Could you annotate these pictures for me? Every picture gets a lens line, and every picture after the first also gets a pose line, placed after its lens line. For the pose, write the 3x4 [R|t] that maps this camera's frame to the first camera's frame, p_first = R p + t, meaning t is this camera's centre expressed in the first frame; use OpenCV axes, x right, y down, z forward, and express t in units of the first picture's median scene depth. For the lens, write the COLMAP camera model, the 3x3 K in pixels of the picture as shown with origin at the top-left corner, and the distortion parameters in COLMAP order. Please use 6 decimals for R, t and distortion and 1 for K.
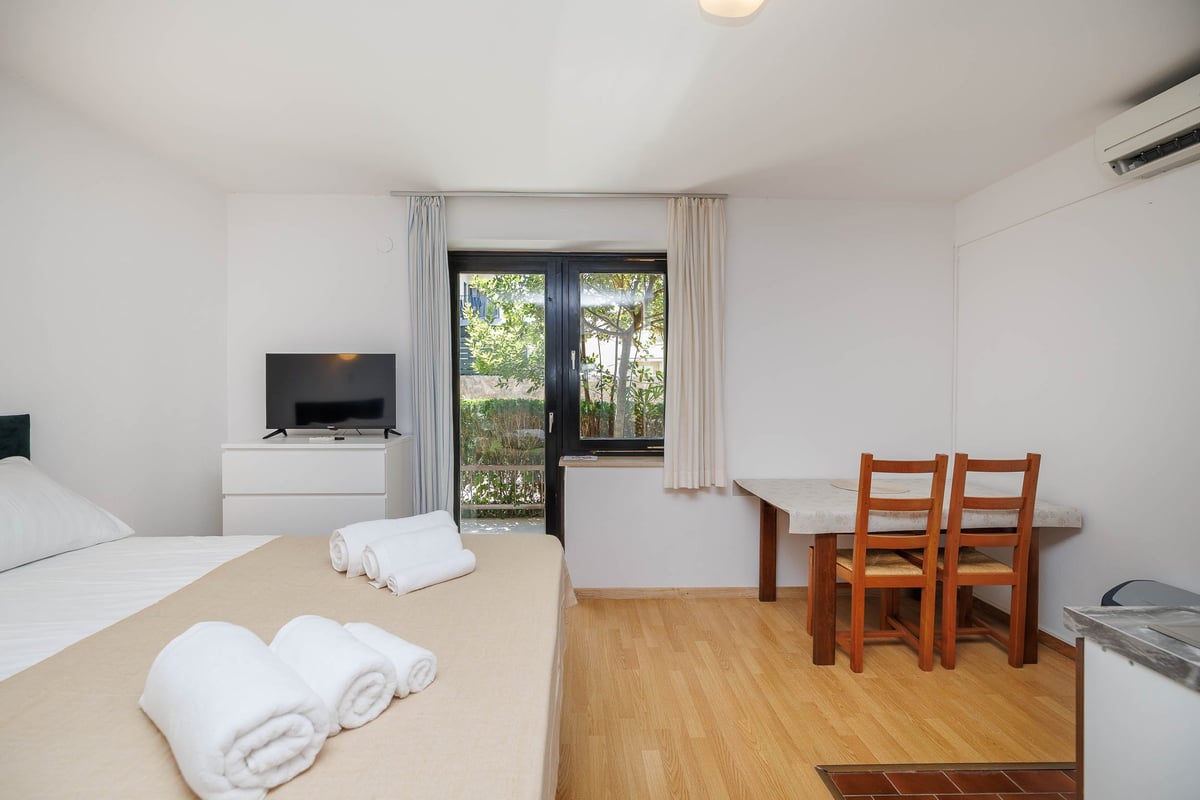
lens RADIAL K [[498.5, 0, 590.8], [0, 498.5, 397.7], [0, 0, 1]] dist [-0.000100, -0.000301]
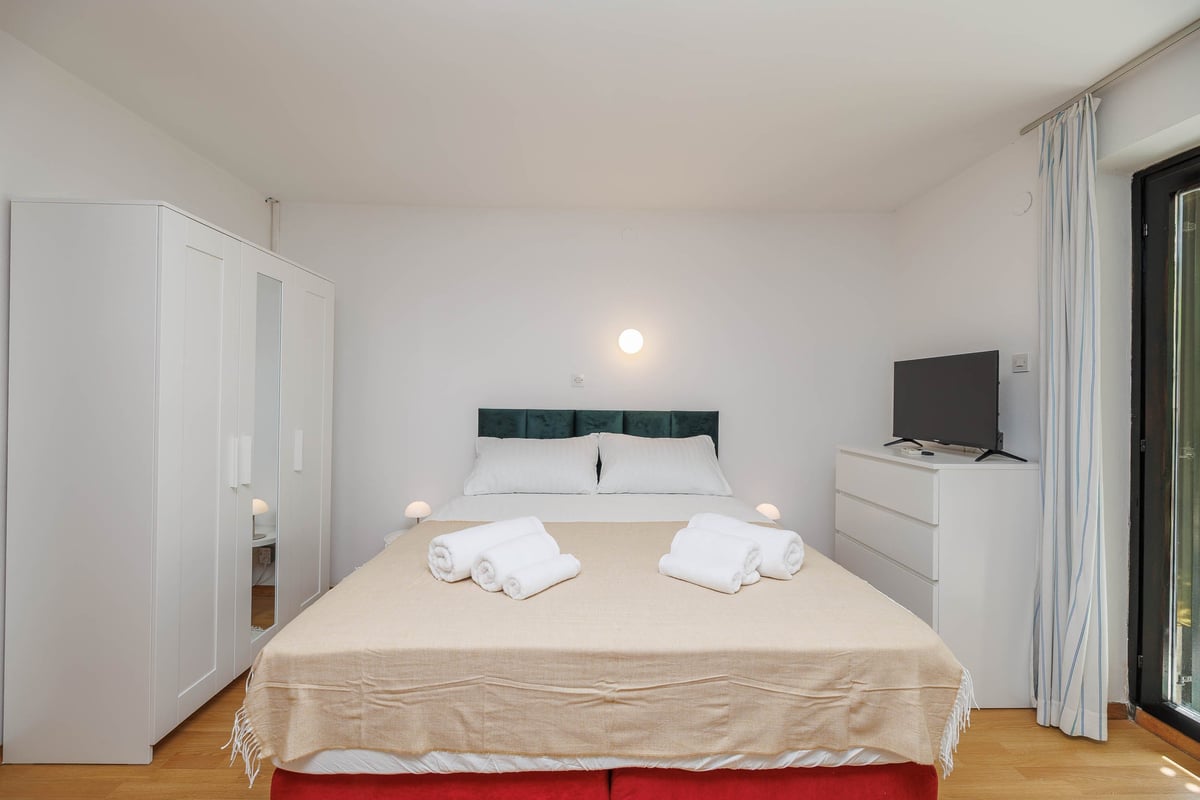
lens RADIAL K [[498.5, 0, 590.8], [0, 498.5, 397.7], [0, 0, 1]] dist [-0.000100, -0.000301]
pose [[-0.007125, 0.000942, -0.999974, 0.364703], [-0.024711, 0.999694, 0.001118, -0.002154], [0.999669, 0.024718, -0.007100, 0.401902]]
